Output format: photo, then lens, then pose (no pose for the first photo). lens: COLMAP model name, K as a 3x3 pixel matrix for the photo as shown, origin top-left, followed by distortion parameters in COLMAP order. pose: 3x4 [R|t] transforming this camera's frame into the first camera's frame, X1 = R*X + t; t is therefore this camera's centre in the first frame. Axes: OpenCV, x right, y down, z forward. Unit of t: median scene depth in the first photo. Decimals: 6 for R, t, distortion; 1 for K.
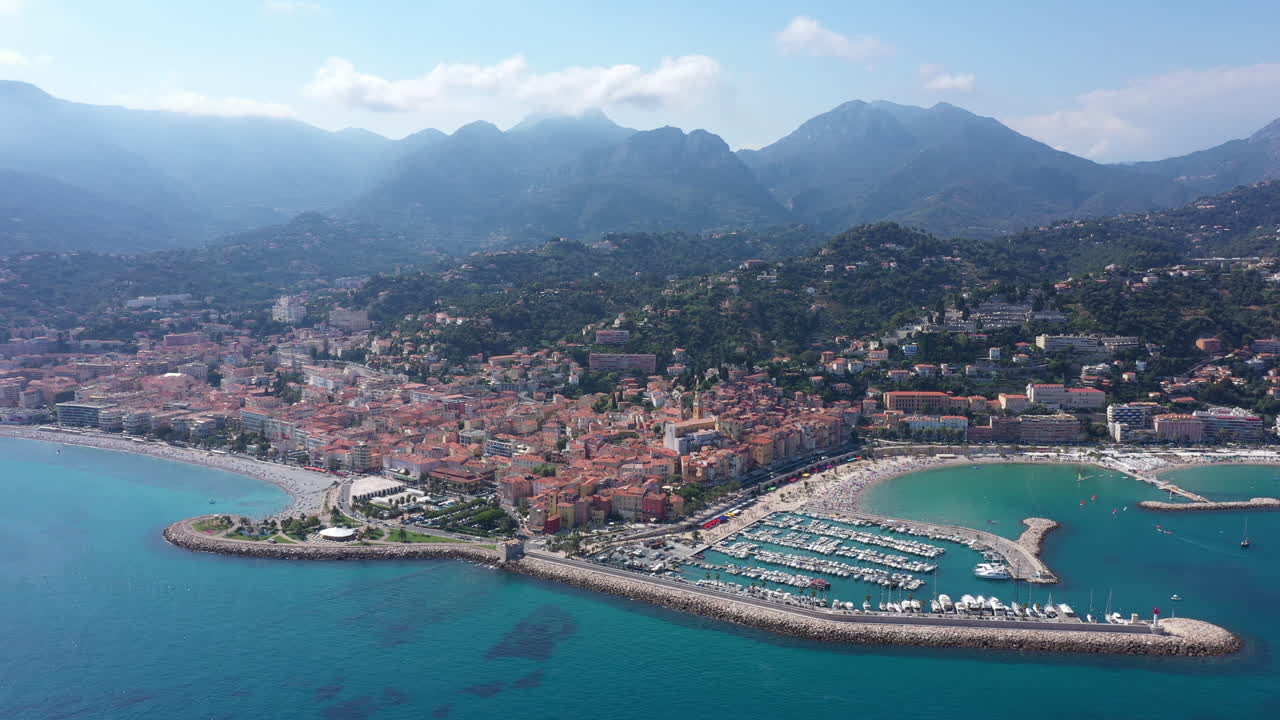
lens RADIAL K [[1017.5, 0, 640.0], [0, 1017.5, 360.0], [0, 0, 1]] dist [0.010087, 0.000423]
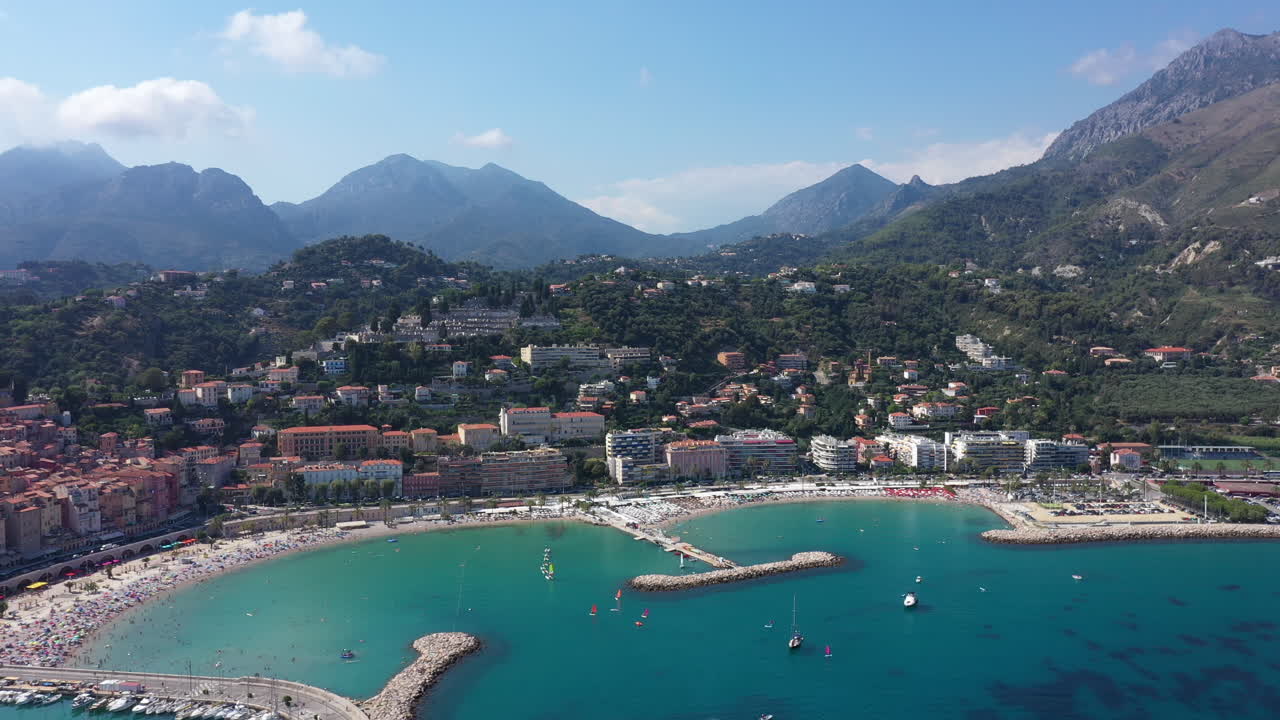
lens RADIAL K [[1017.5, 0, 640.0], [0, 1017.5, 360.0], [0, 0, 1]] dist [0.010087, 0.000423]
pose [[0.916394, -0.014181, 0.400027, 0.185349], [0.043056, 0.997066, -0.063288, 0.036394], [-0.397956, 0.075220, 0.914315, 0.321343]]
